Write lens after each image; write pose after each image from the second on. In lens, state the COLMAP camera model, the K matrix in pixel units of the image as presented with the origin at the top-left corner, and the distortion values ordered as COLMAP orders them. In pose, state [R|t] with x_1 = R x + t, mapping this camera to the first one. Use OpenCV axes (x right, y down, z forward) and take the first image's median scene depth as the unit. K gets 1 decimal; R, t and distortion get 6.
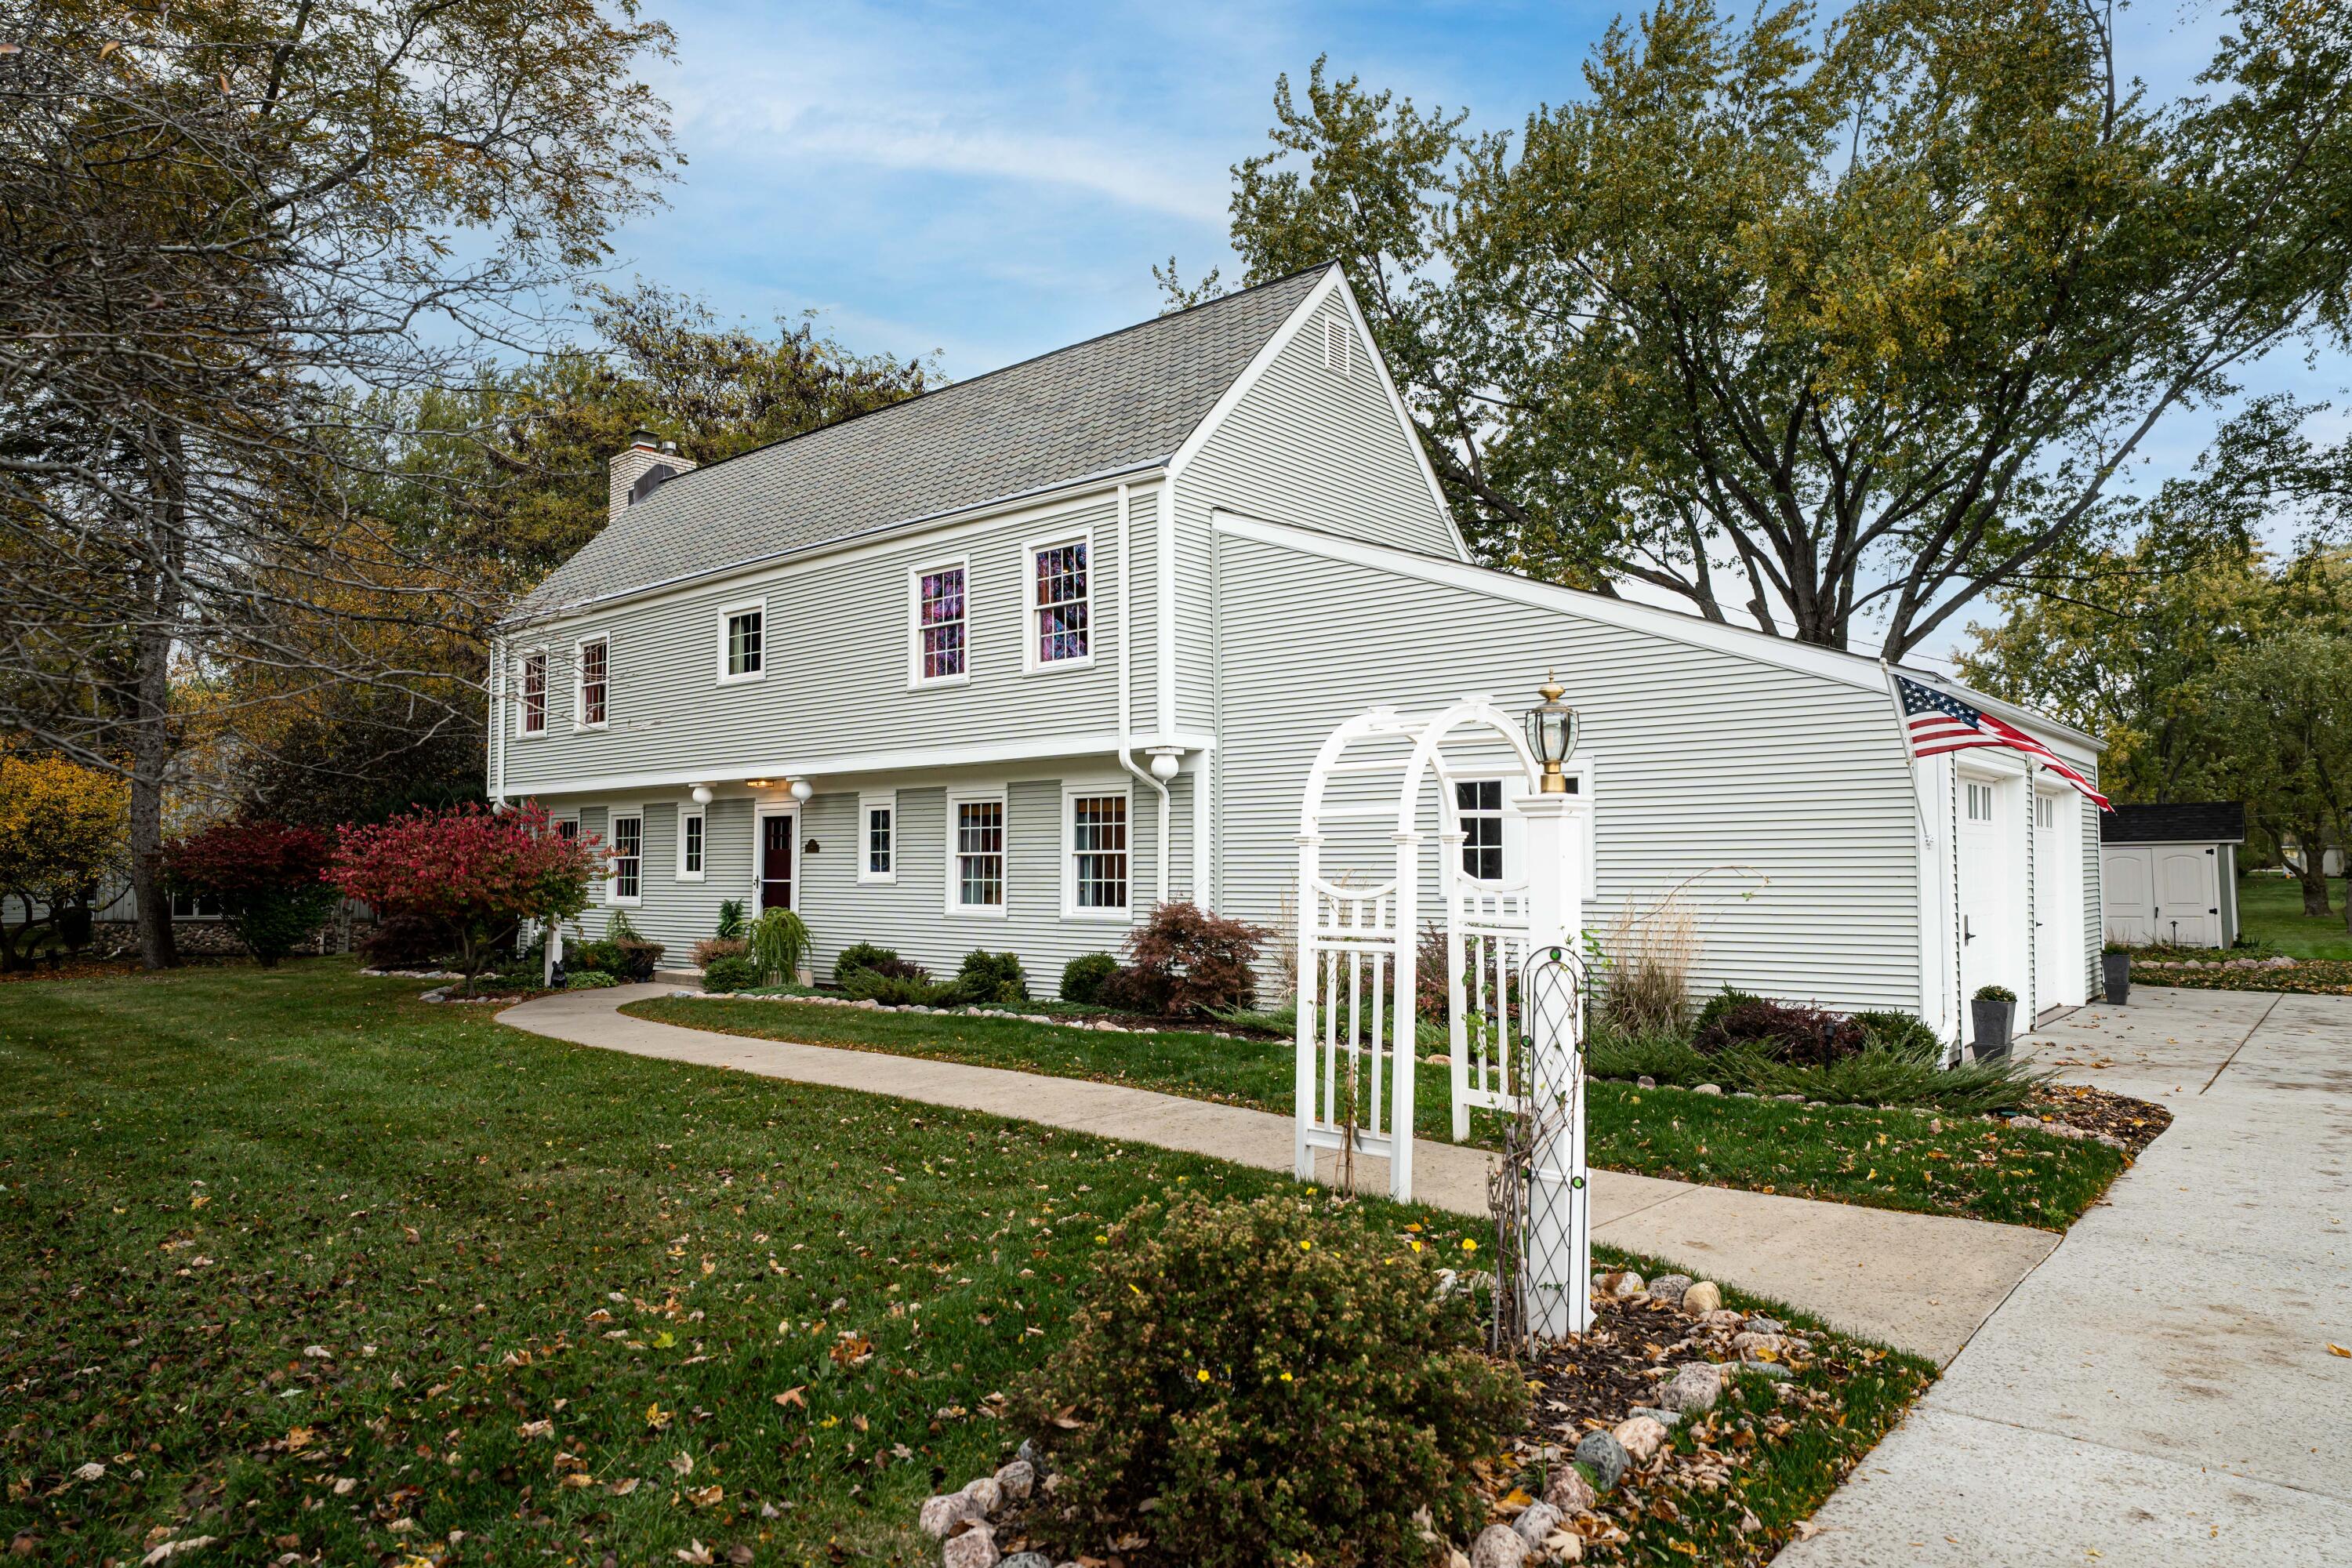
lens RADIAL K [[1382.9, 0, 1176.0], [0, 1382.9, 784.0], [0, 0, 1]] dist [-0.037357, 0.003934]
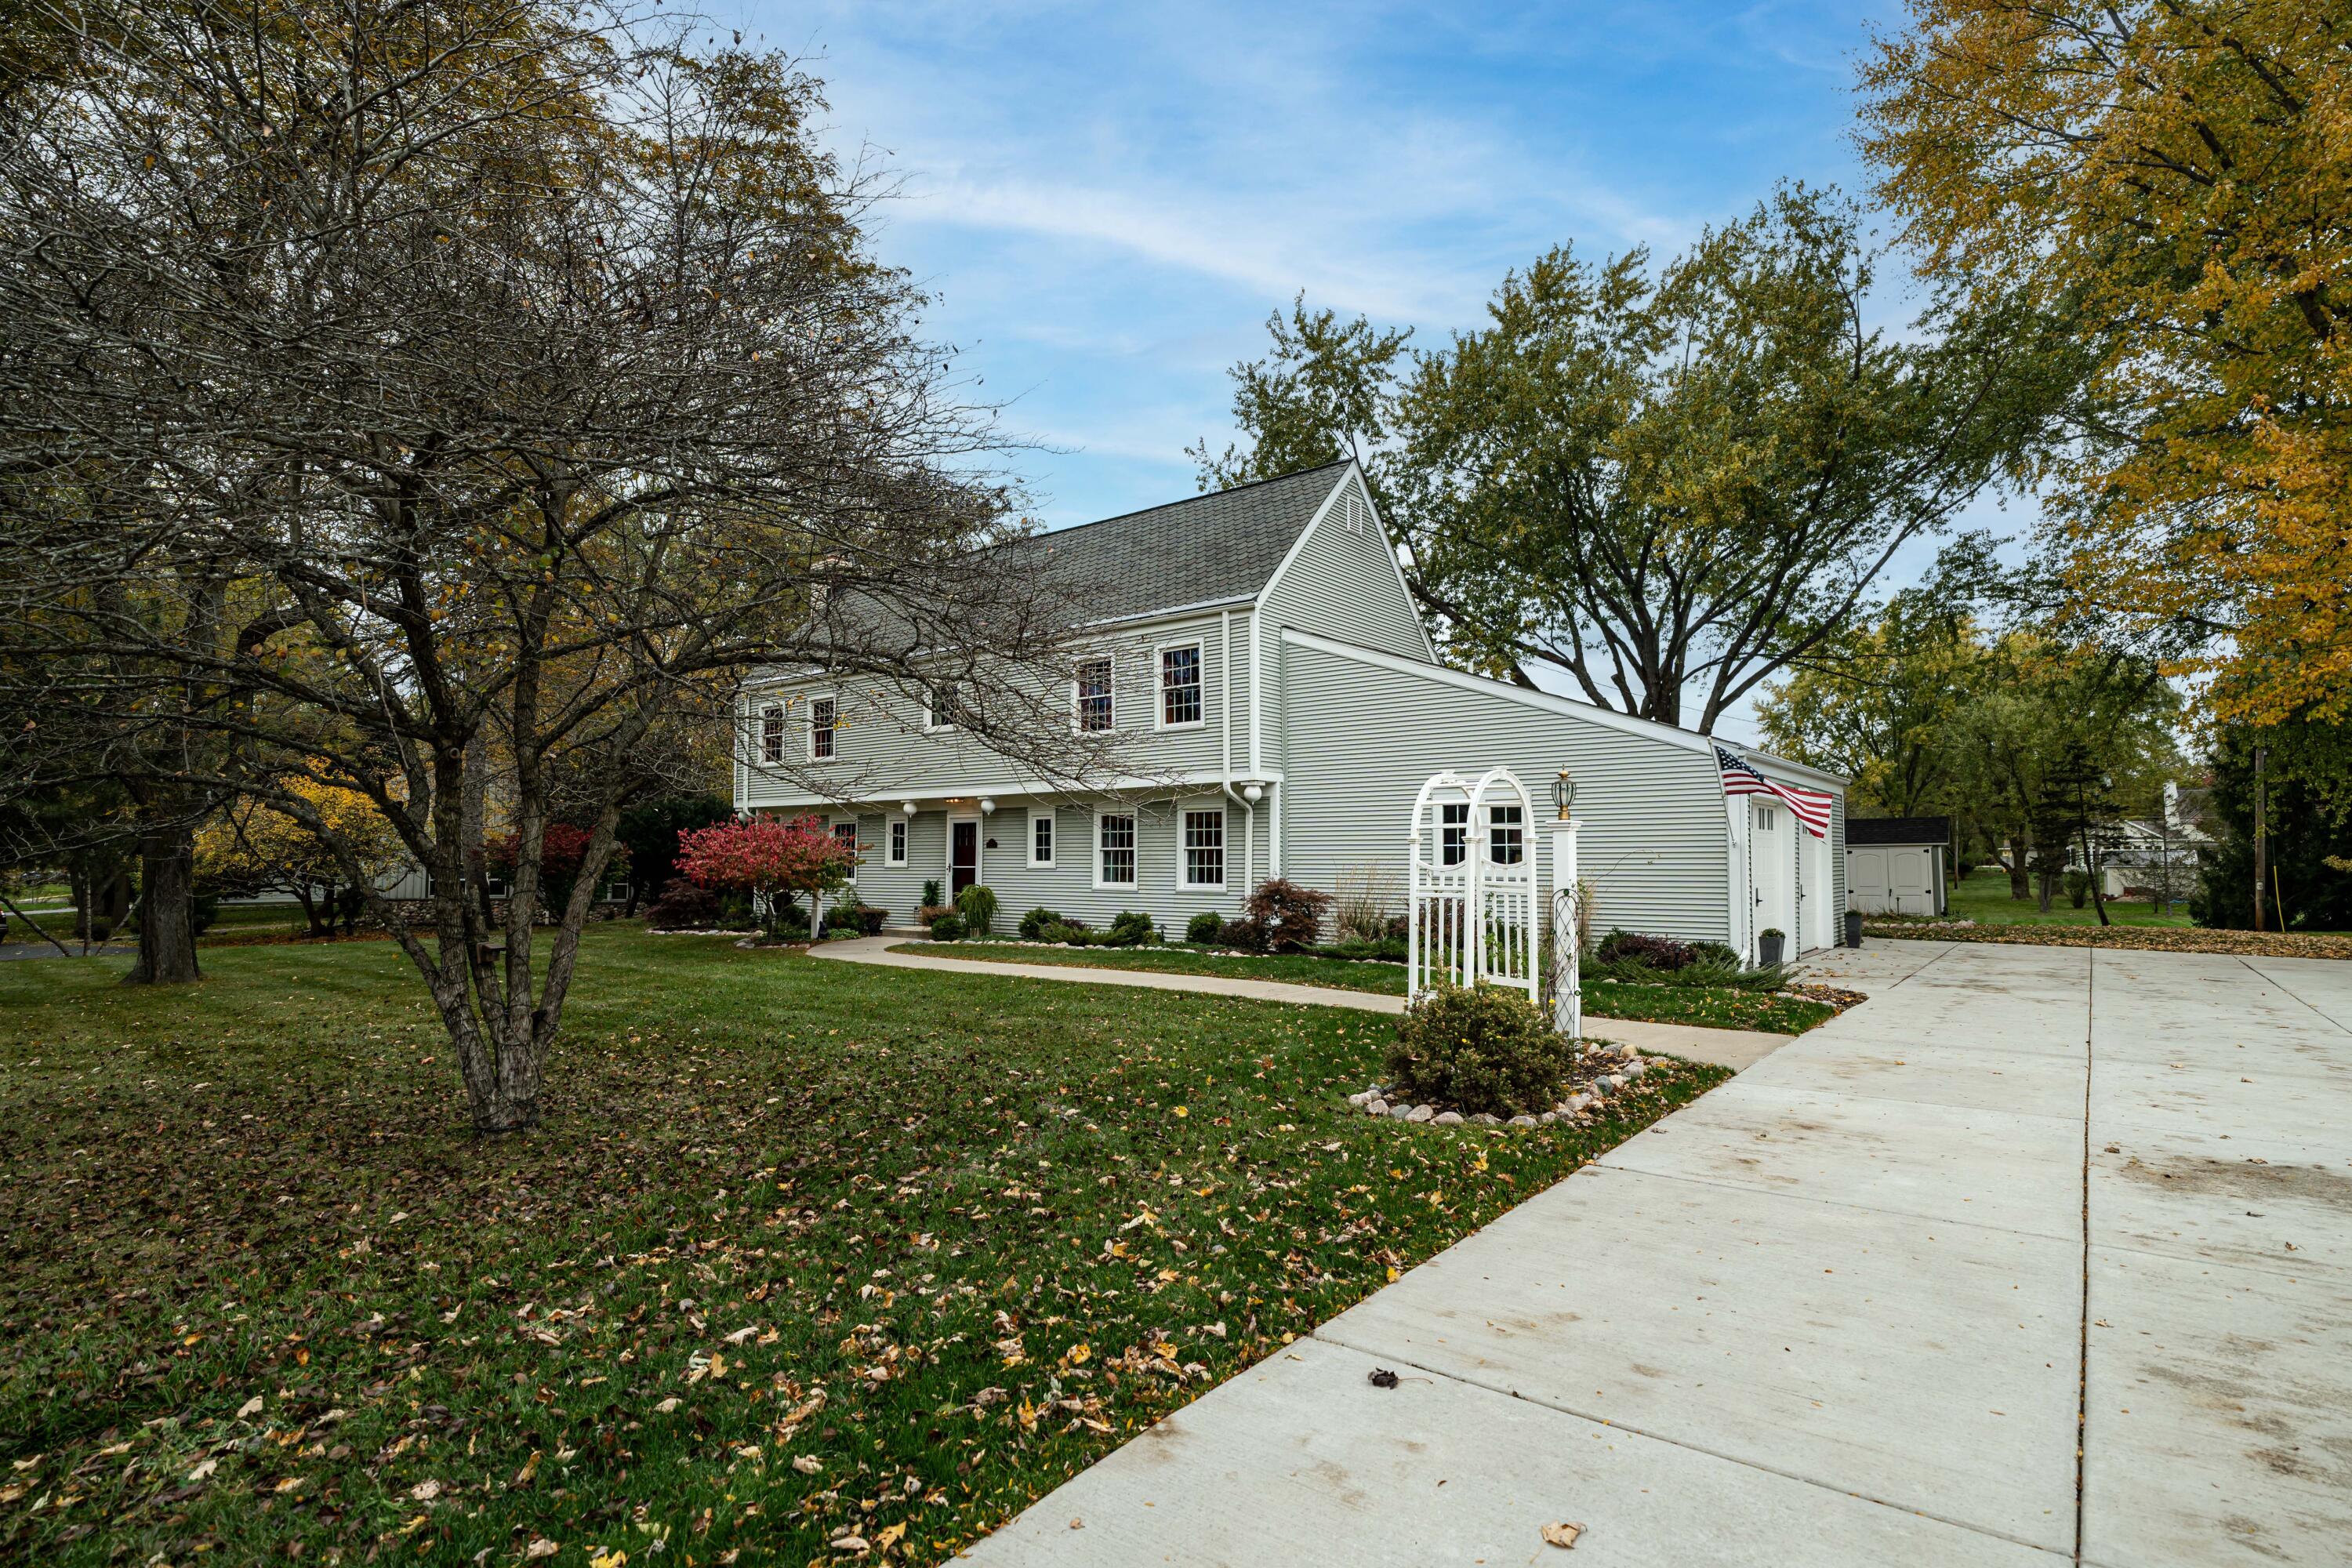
lens RADIAL K [[1089.8, 0, 1180.6], [0, 1089.8, 794.9], [0, 0, 1]] dist [-0.038538, -0.000419]
pose [[0.999638, 0.004972, 0.026439, -0.097828], [-0.004946, 0.999987, -0.001033, -0.007056], [-0.026443, 0.000902, 0.999650, -0.181895]]
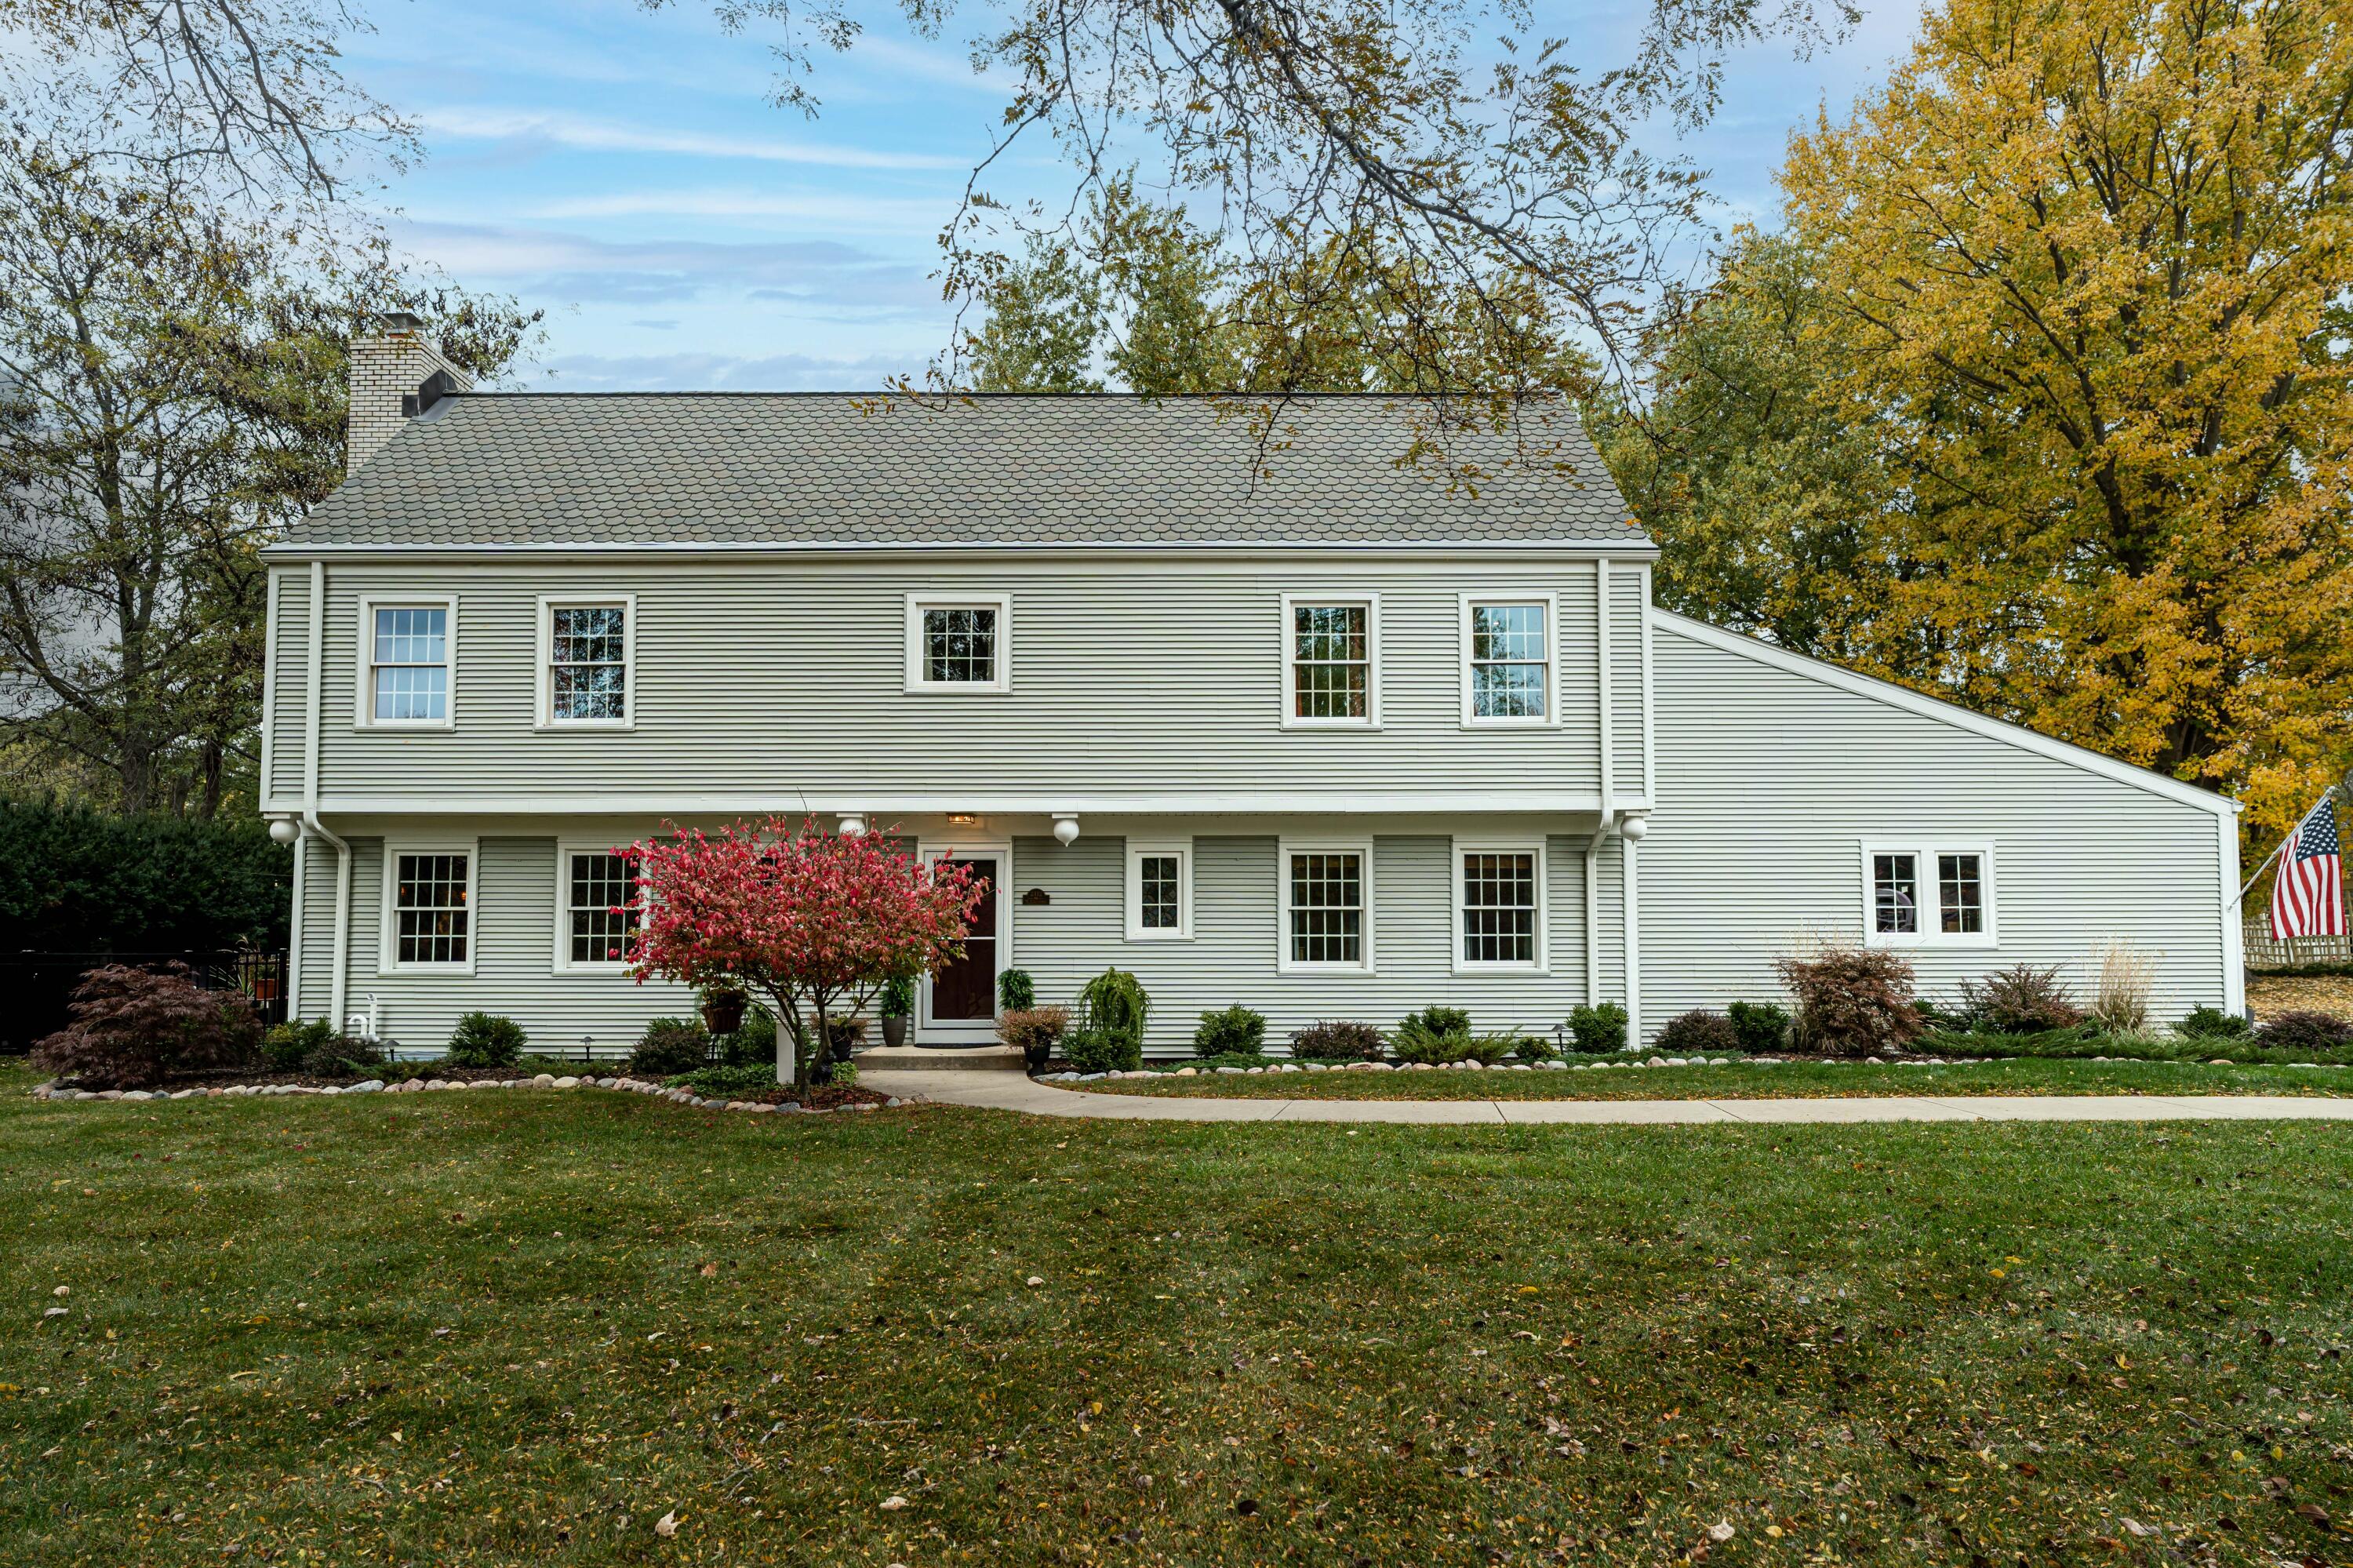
lens RADIAL K [[1321.1, 0, 1175.8], [0, 1321.1, 871.9], [0, 0, 1]] dist [-0.001503, -0.000167]
pose [[0.783770, 0.030155, 0.620319, -0.738097], [-0.039828, 0.999205, 0.001749, 0.026373], [-0.619773, -0.026076, 0.784348, 0.328774]]
